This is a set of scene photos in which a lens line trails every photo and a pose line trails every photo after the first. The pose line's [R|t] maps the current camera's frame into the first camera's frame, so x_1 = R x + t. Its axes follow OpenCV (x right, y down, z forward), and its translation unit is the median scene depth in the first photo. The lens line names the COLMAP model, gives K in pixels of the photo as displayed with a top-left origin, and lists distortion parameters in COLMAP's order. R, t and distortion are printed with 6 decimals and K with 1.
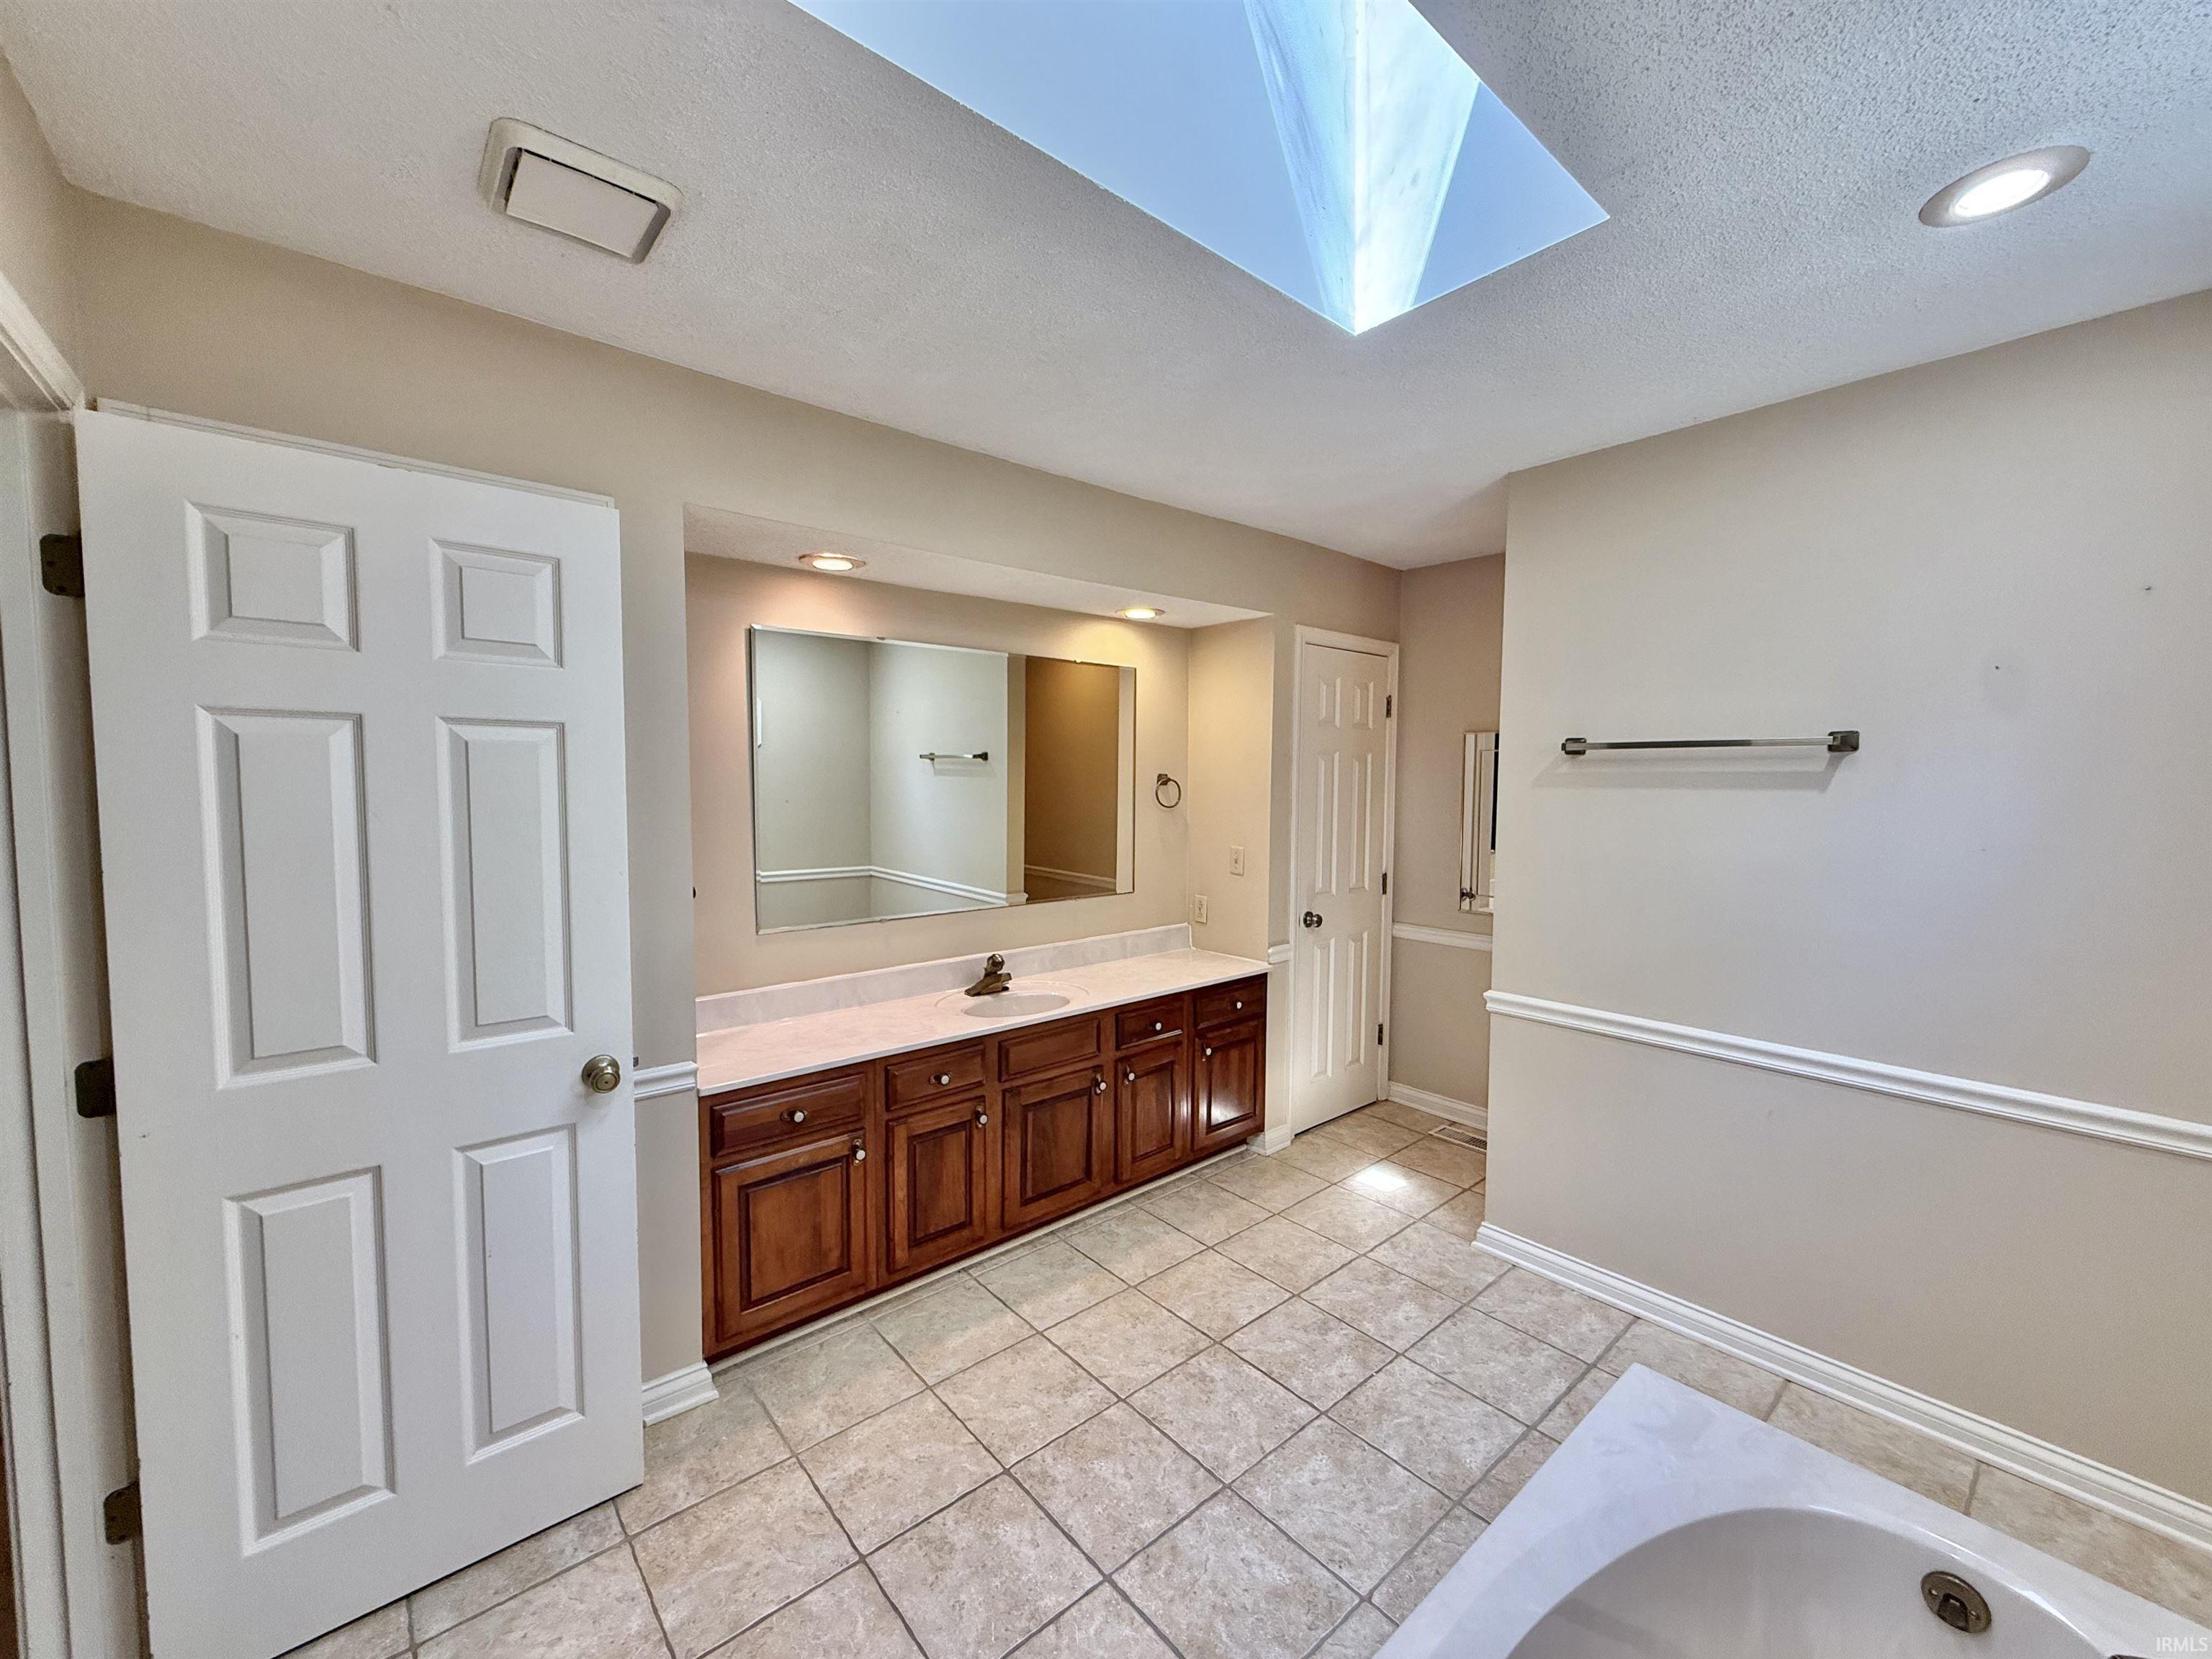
lens RADIAL K [[880.7, 0, 1120.1], [0, 880.7, 832.1], [0, 0, 1]] dist [-0.000459, 0.000340]
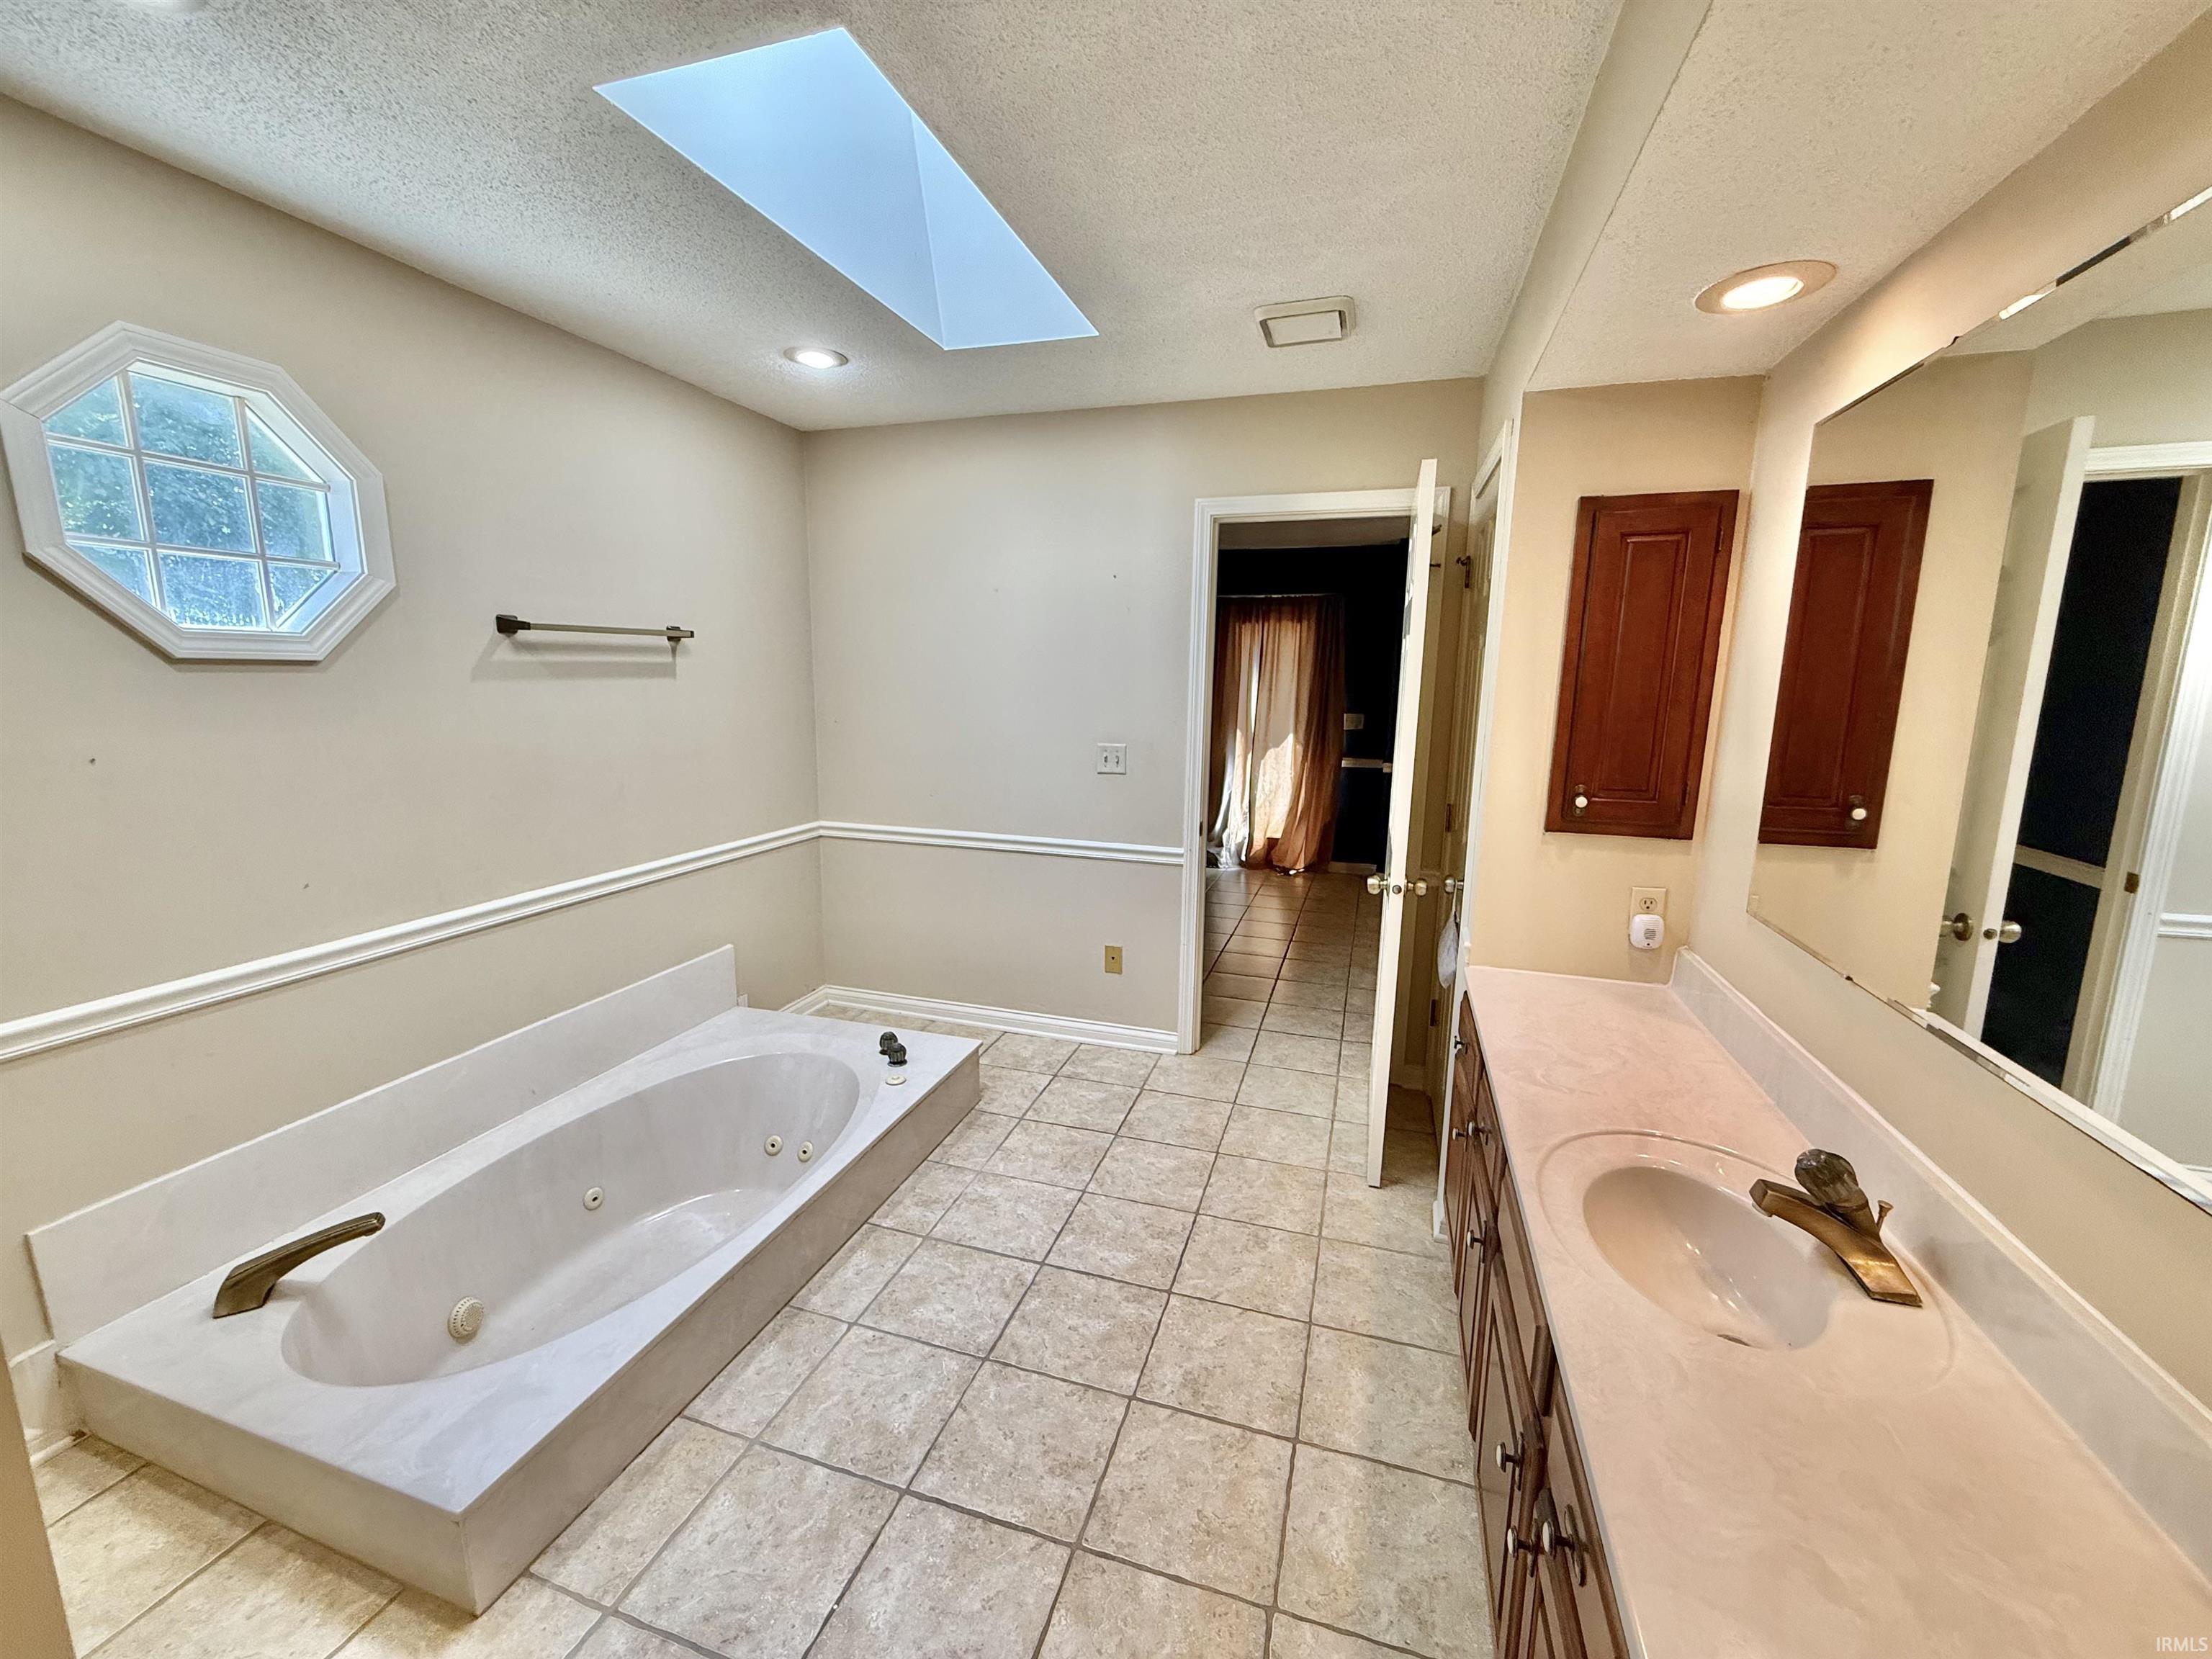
lens RADIAL K [[880.7, 0, 1117.5], [0, 880.7, 822.0], [0, 0, 1]] dist [-0.000459, 0.000340]
pose [[-0.852355, 0.074879, -0.517576, 0.464959], [-0.044114, 0.975874, 0.213830, -0.106822], [0.521100, 0.205091, -0.828488, 1.755585]]
